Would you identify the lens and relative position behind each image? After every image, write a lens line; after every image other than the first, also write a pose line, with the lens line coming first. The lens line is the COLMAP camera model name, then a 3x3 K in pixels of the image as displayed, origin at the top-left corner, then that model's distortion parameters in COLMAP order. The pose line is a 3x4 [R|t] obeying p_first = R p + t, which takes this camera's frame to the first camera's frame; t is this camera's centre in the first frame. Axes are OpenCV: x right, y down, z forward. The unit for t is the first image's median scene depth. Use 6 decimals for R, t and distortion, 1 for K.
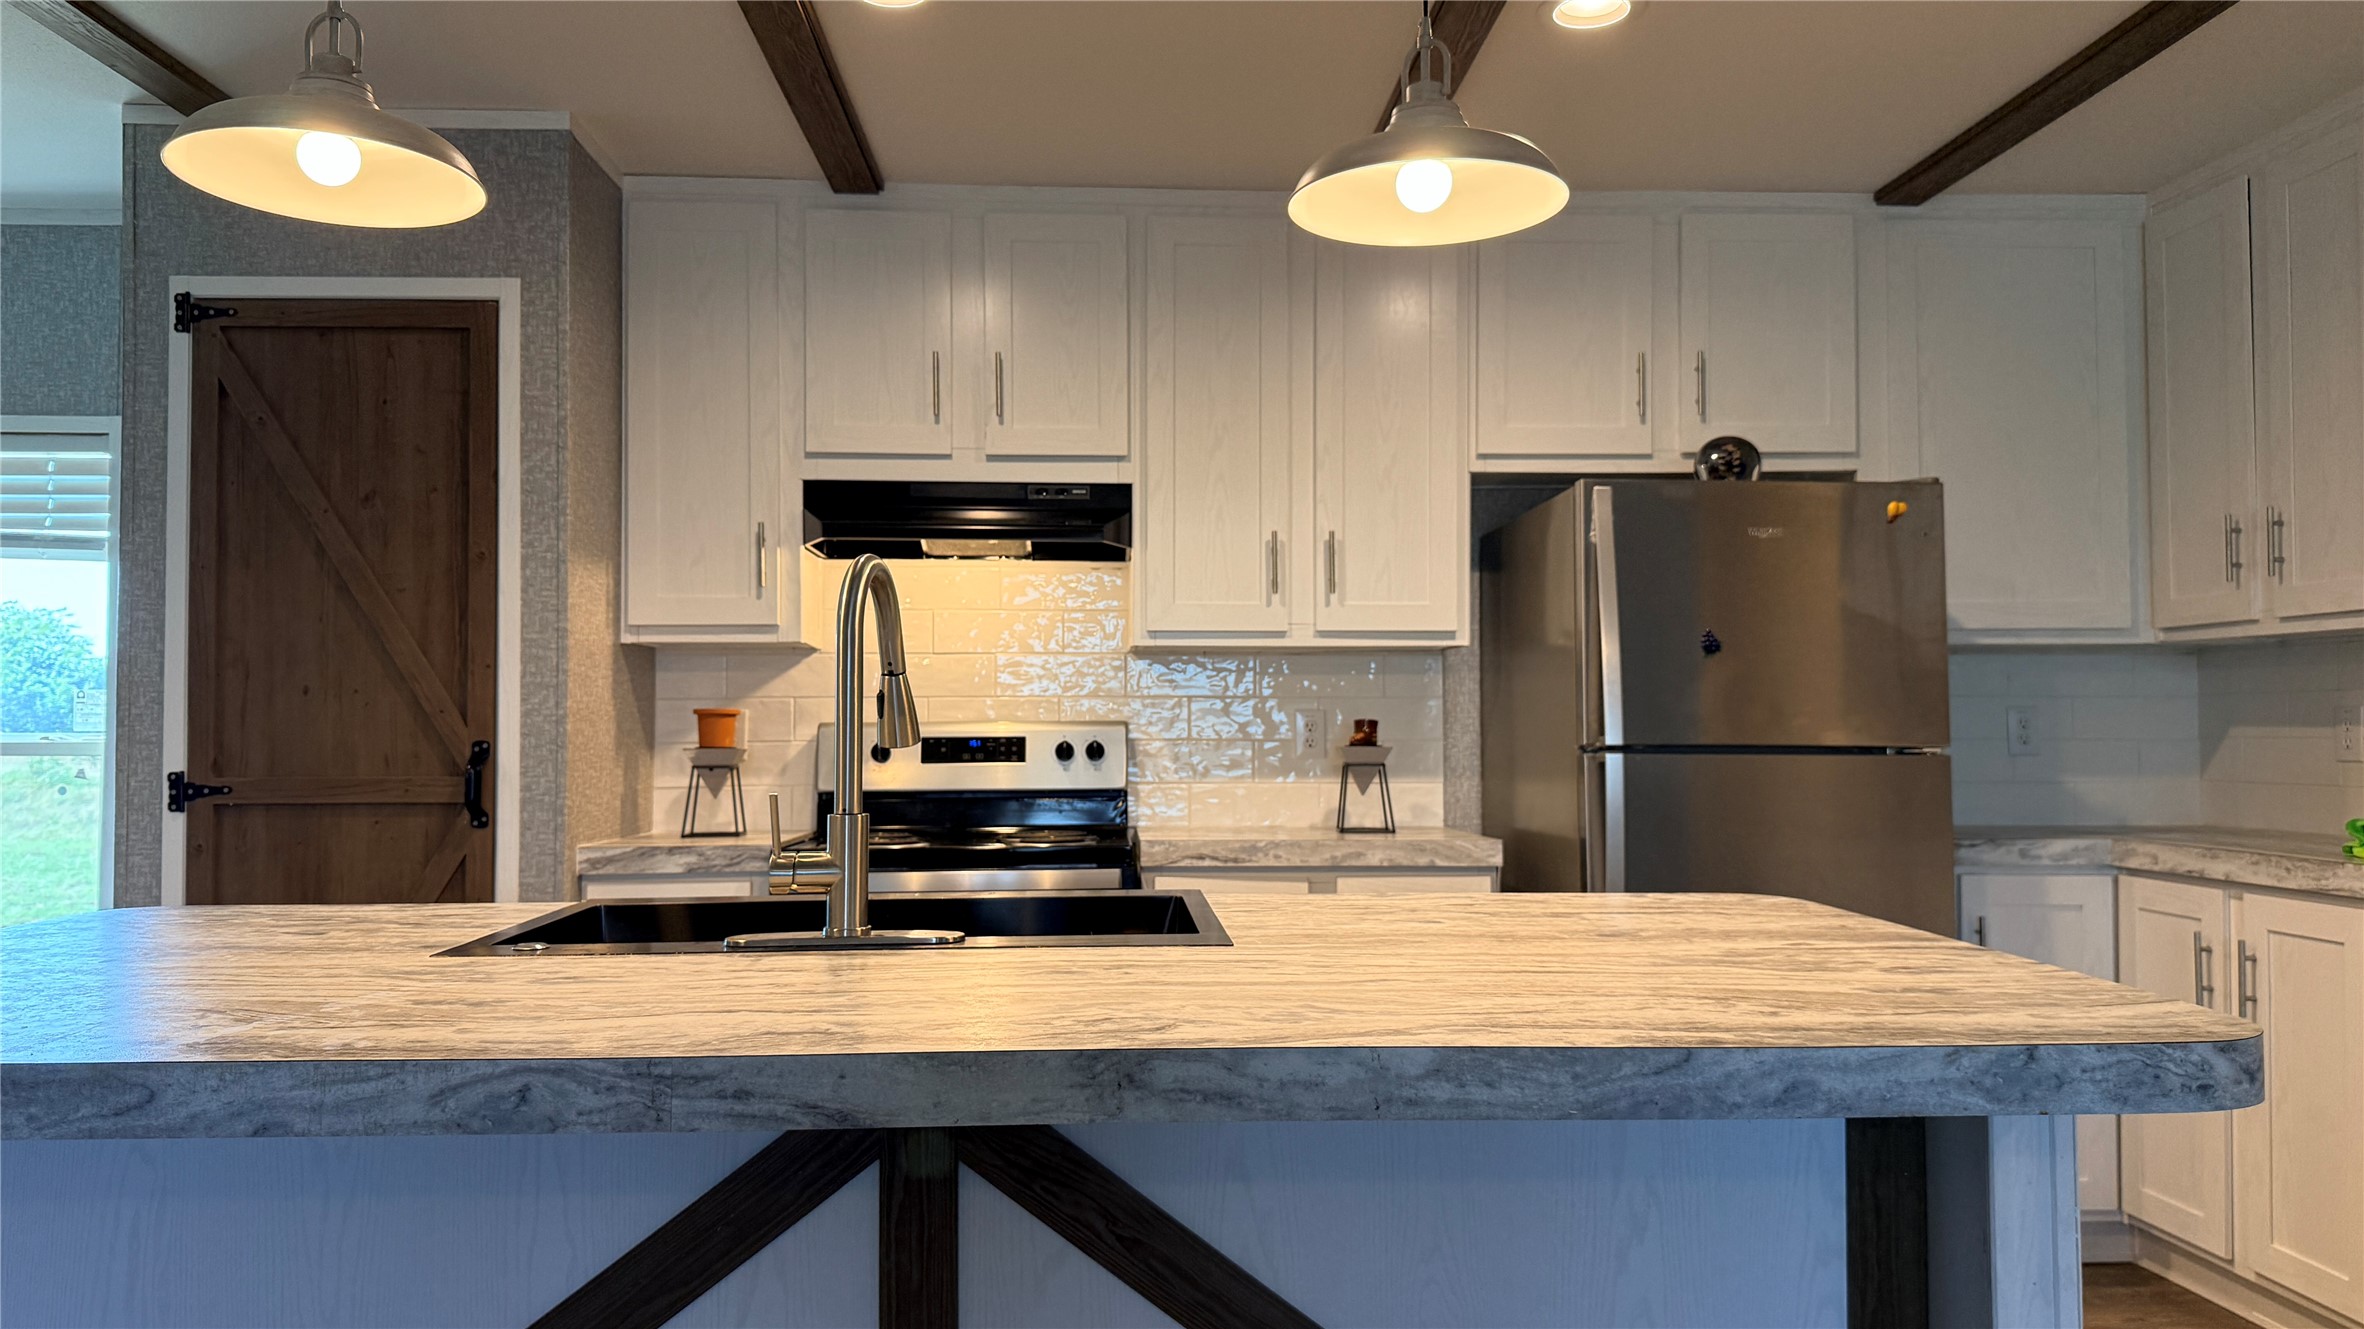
lens RADIAL K [[1597.6, 0, 1182.0], [0, 1597.6, 664.5], [0, 0, 1]] dist [0.101884, -0.177533]
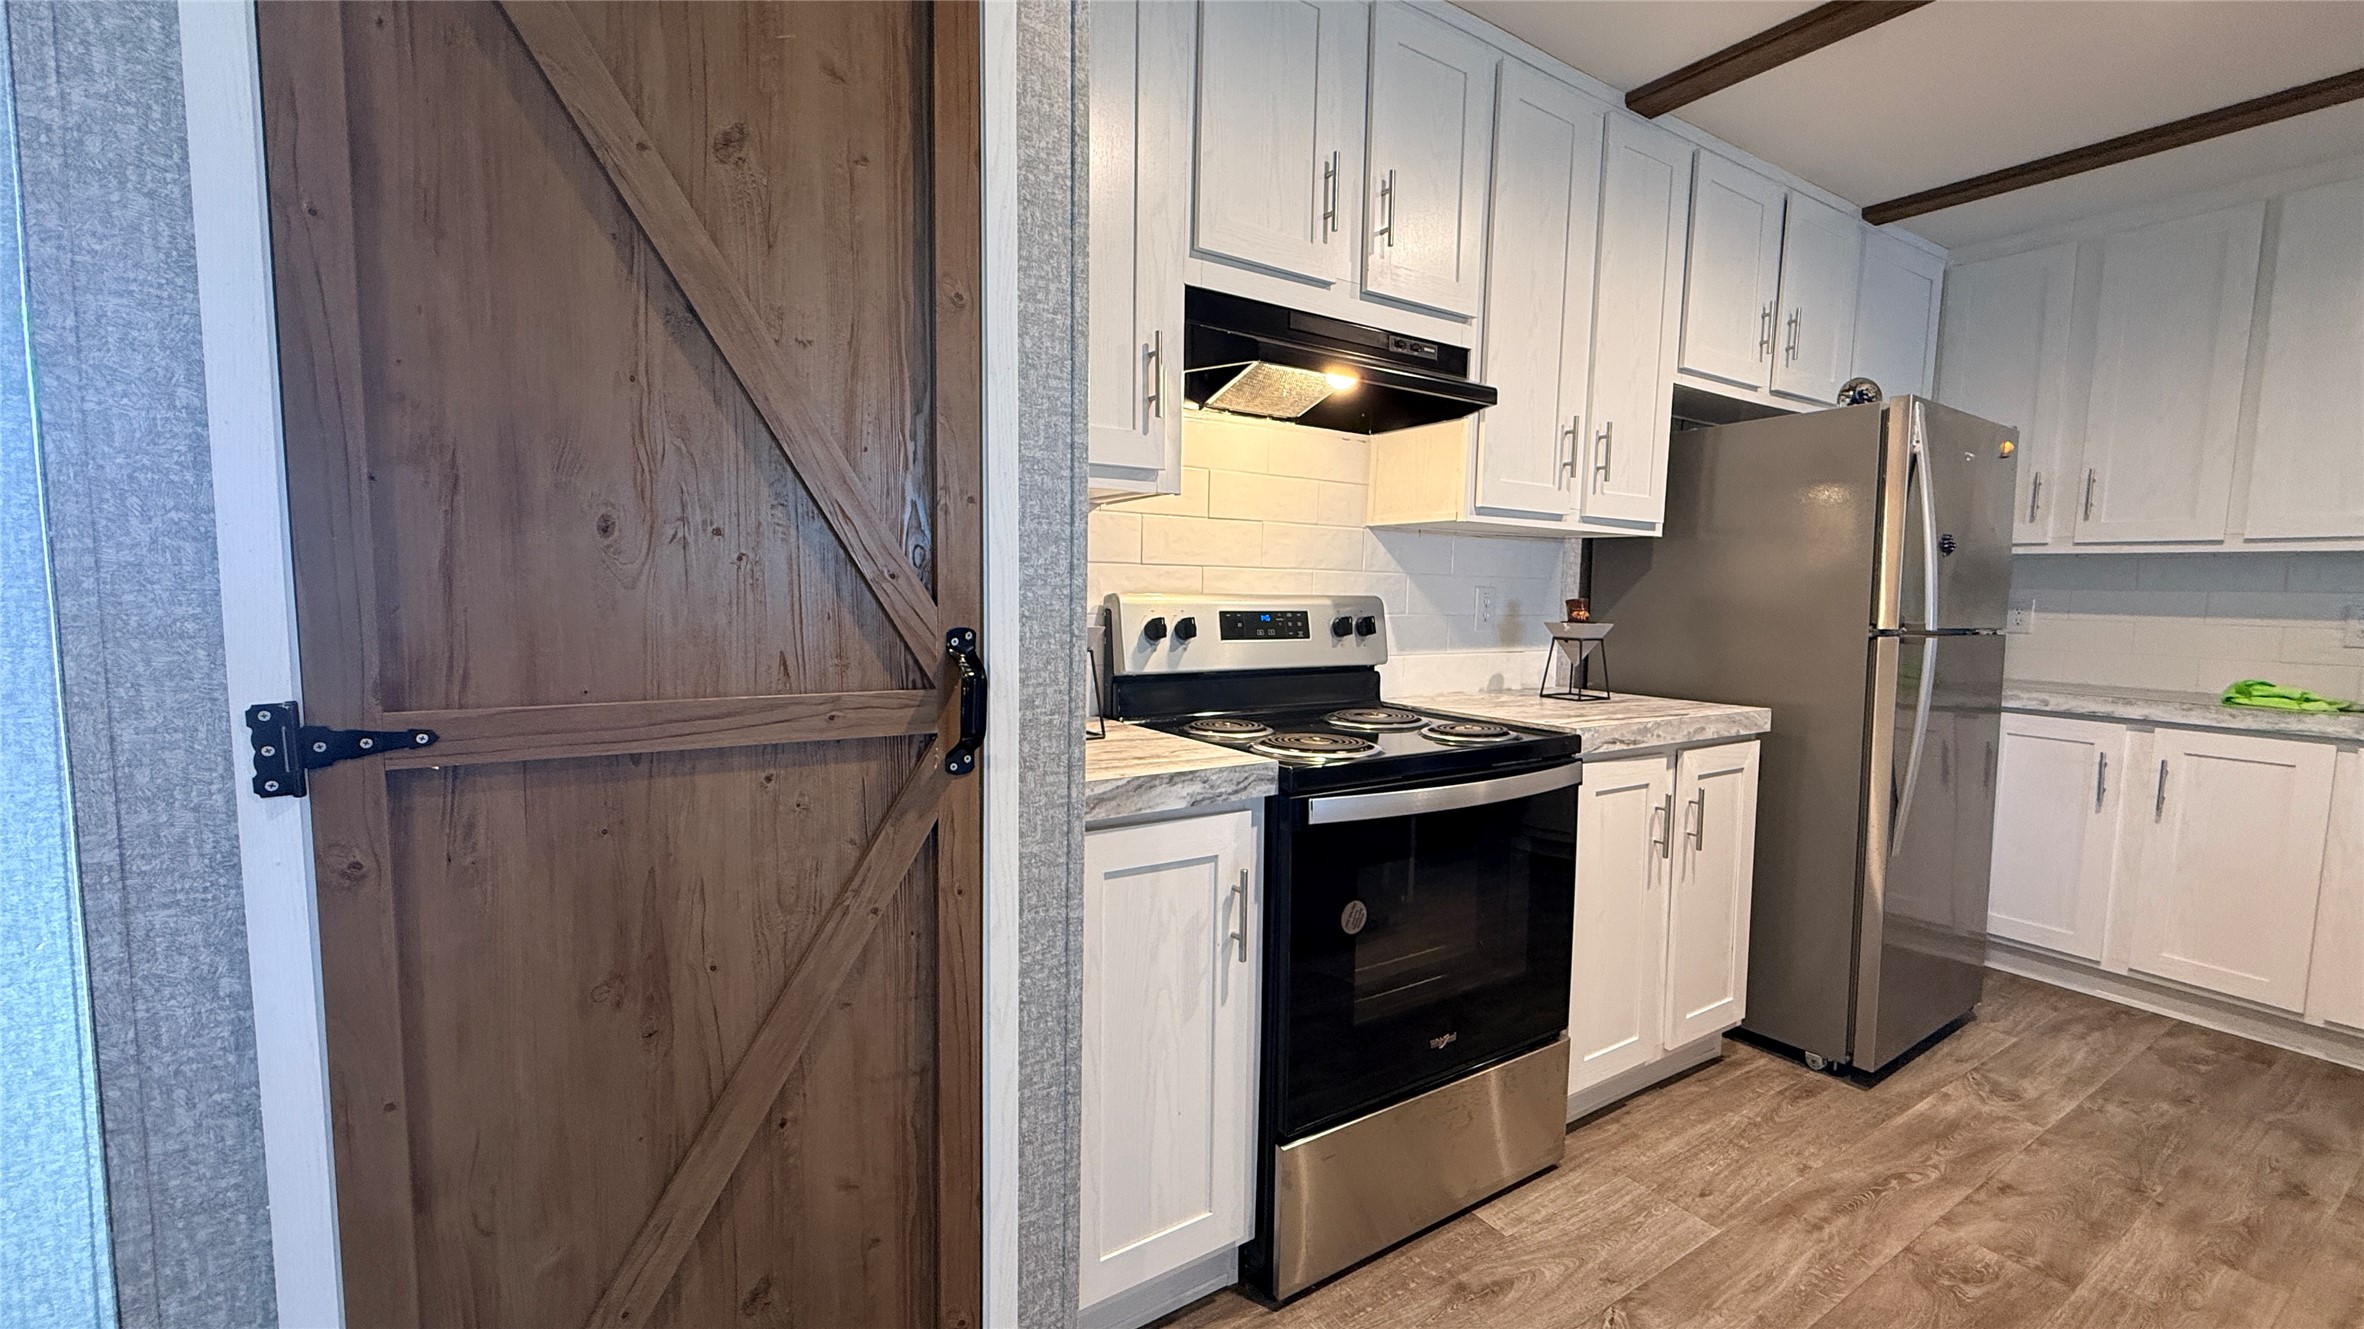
lens RADIAL K [[947.7, 0, 1182.0], [0, 947.7, 664.5], [0, 0, 1]] dist [0.000232, 0.000144]
pose [[0.865884, -0.022197, 0.499752, -0.532785], [-0.040730, 0.992570, 0.114656, 0.017635], [-0.498584, -0.119634, 0.858546, 0.661231]]
